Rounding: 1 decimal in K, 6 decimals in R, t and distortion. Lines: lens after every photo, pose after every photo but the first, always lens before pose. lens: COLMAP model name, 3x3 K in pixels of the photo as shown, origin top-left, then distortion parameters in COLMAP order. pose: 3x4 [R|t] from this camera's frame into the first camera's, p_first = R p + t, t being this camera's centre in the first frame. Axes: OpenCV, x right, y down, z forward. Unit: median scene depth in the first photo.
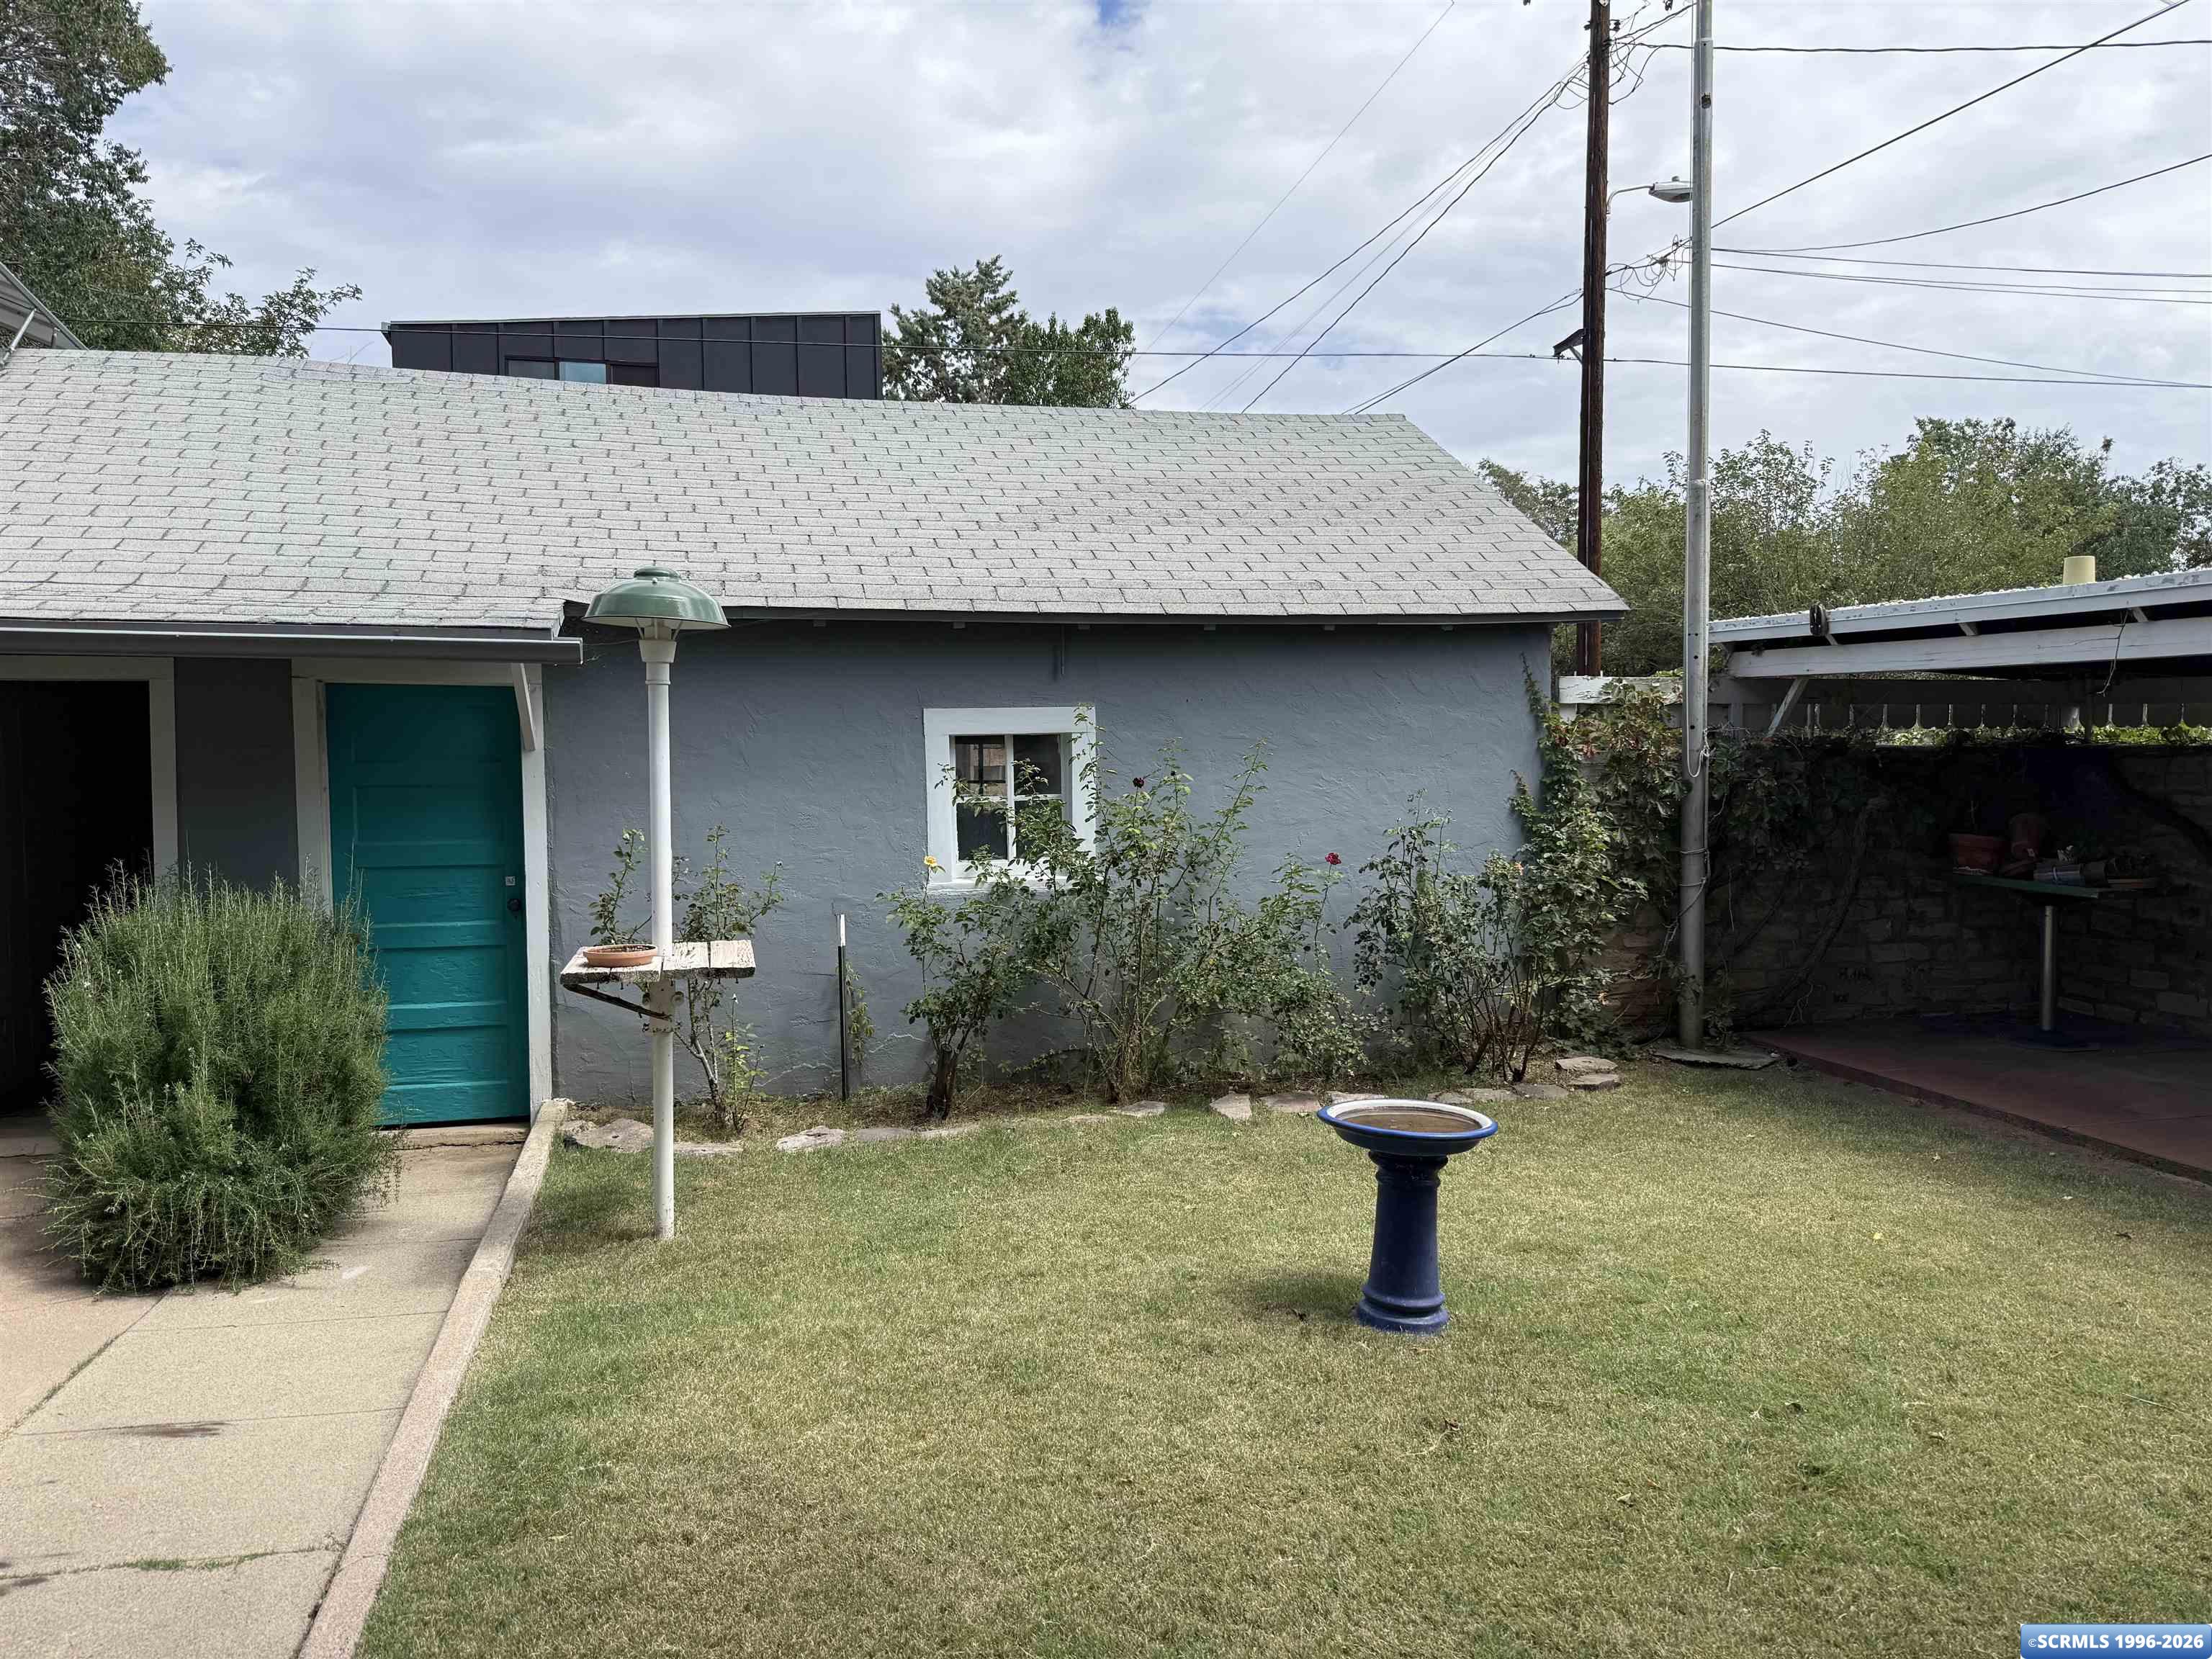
lens RADIAL K [[1557.8, 0, 1115.2], [0, 1557.8, 818.9], [0, 0, 1]] dist [0.042420, -0.048754]
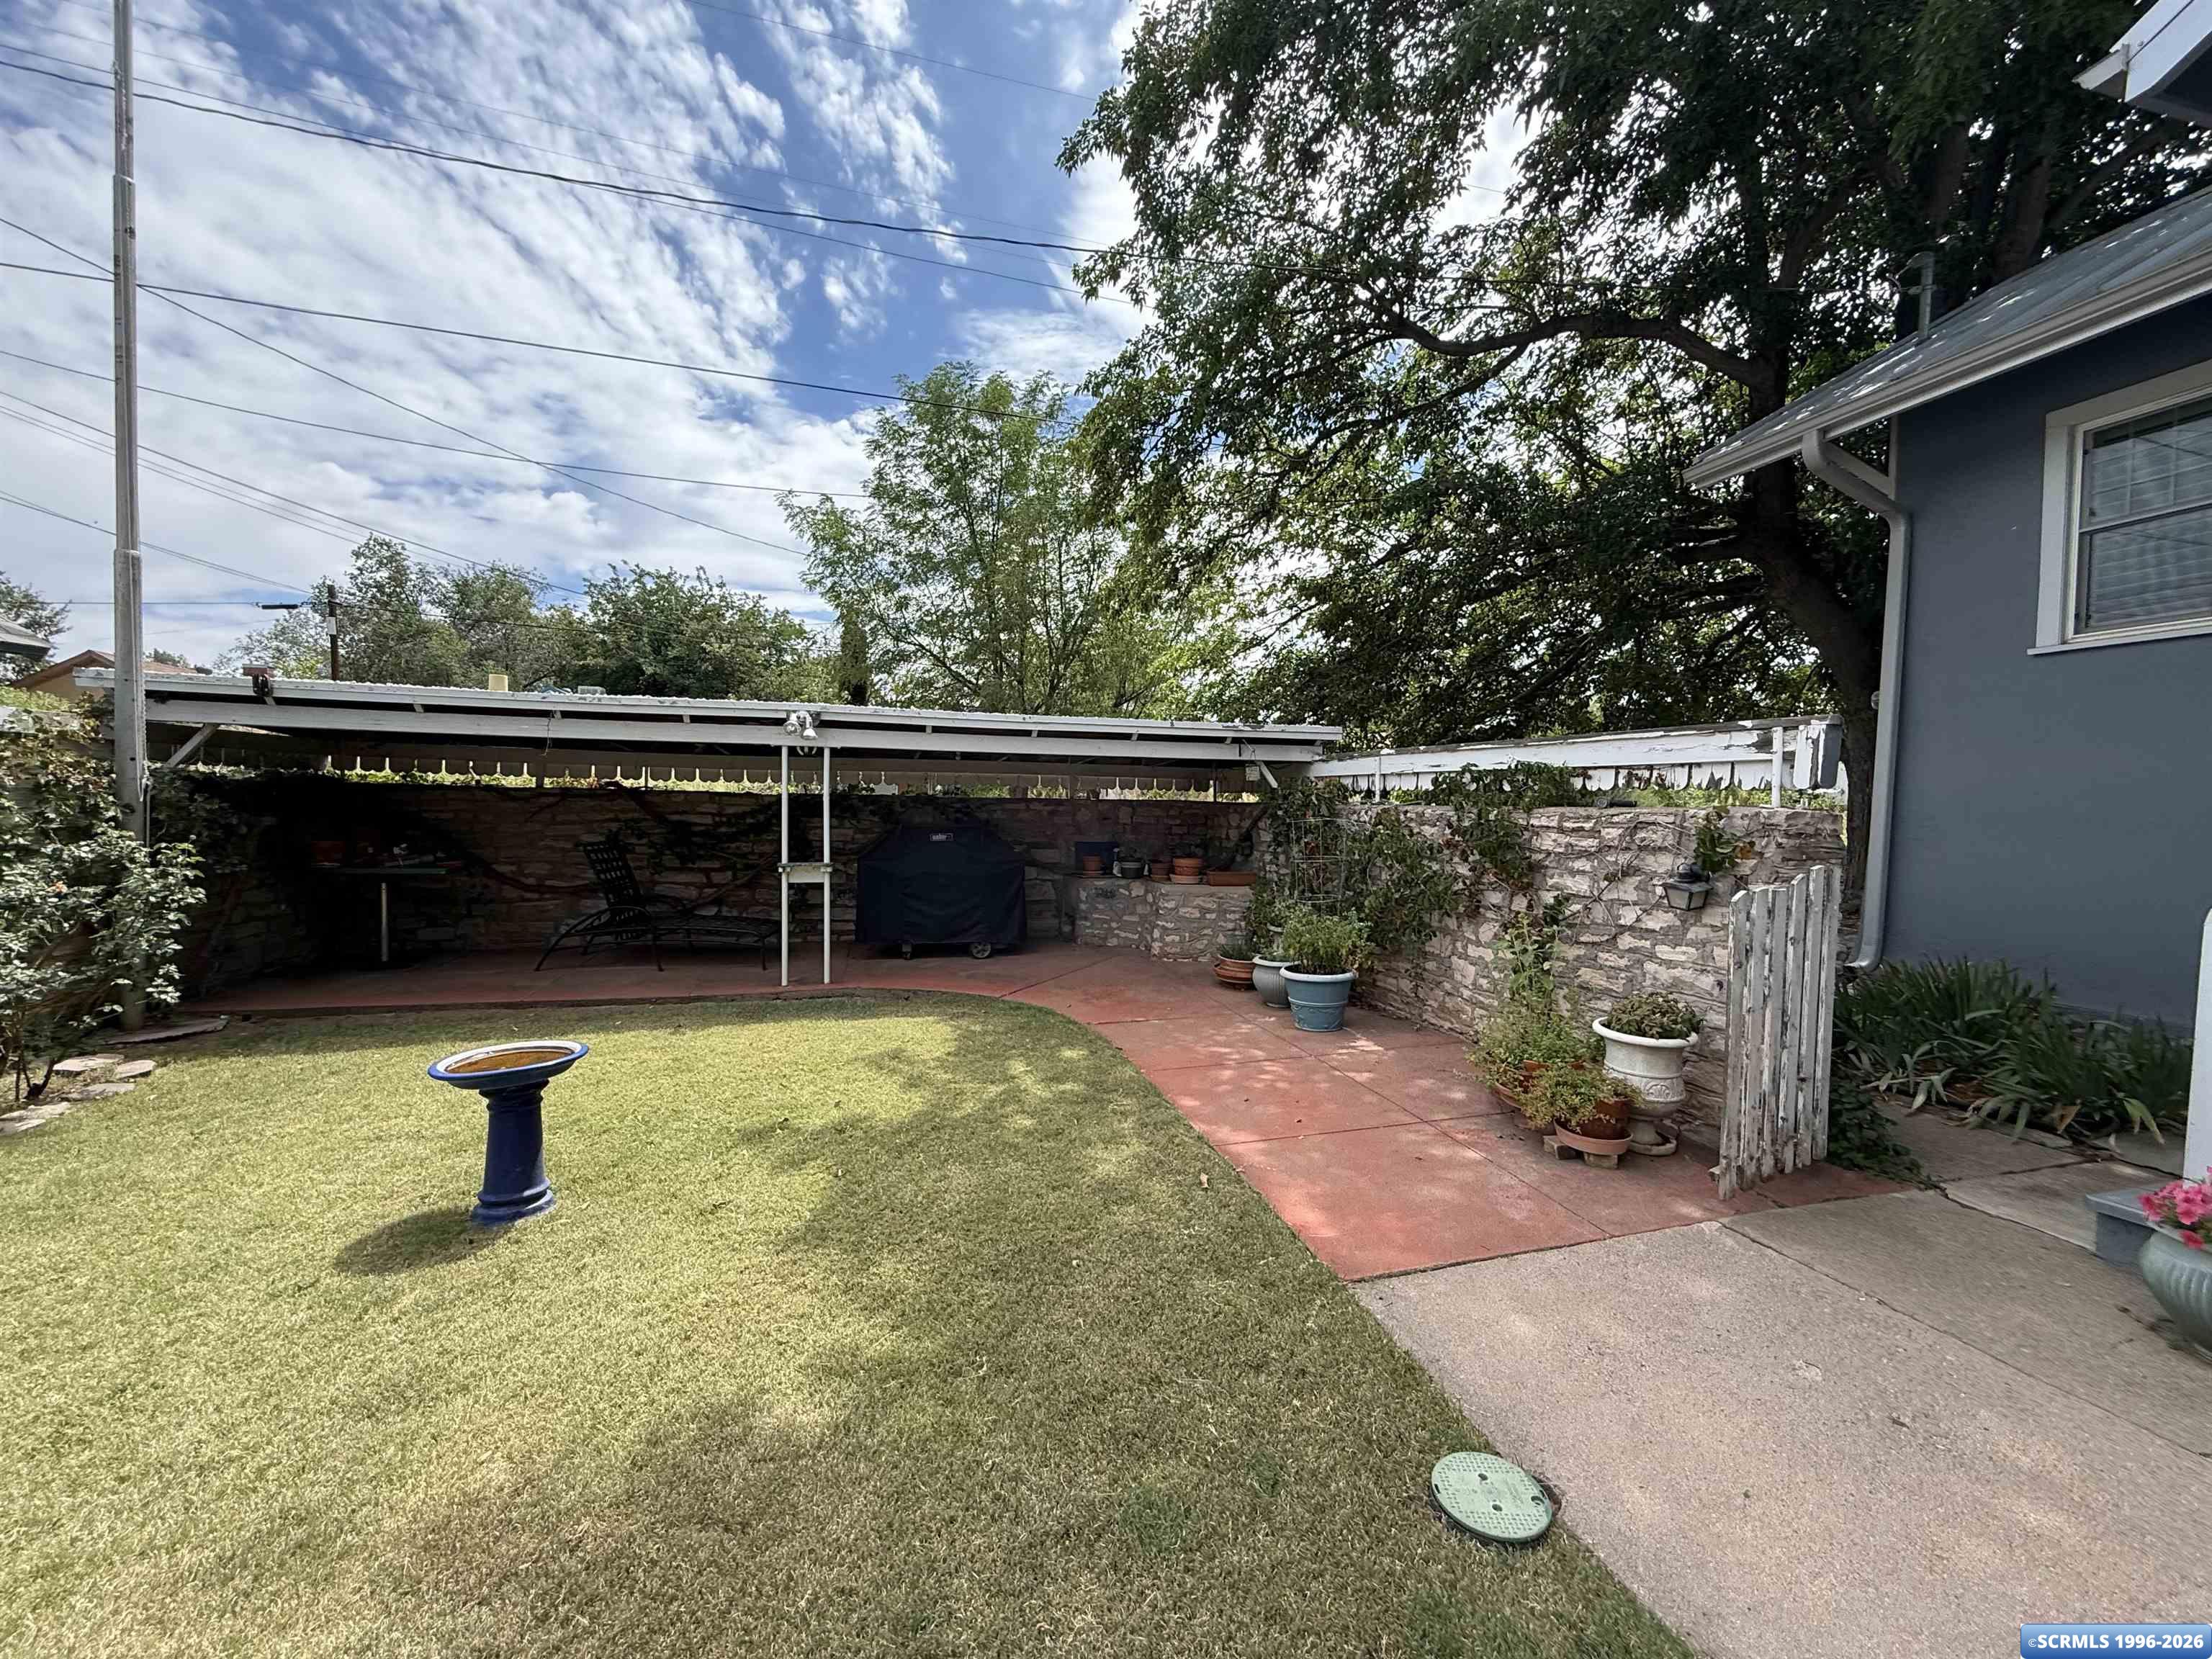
lens RADIAL K [[887.8, 0, 1117.2], [0, 887.8, 836.2], [0, 0, 1]] dist [0.009224, -0.000896]
pose [[-0.044316, -0.022506, 0.998764, -0.478413], [0.023557, 0.999445, 0.023566, 0.006672], [-0.998740, 0.024572, -0.043761, 0.449219]]
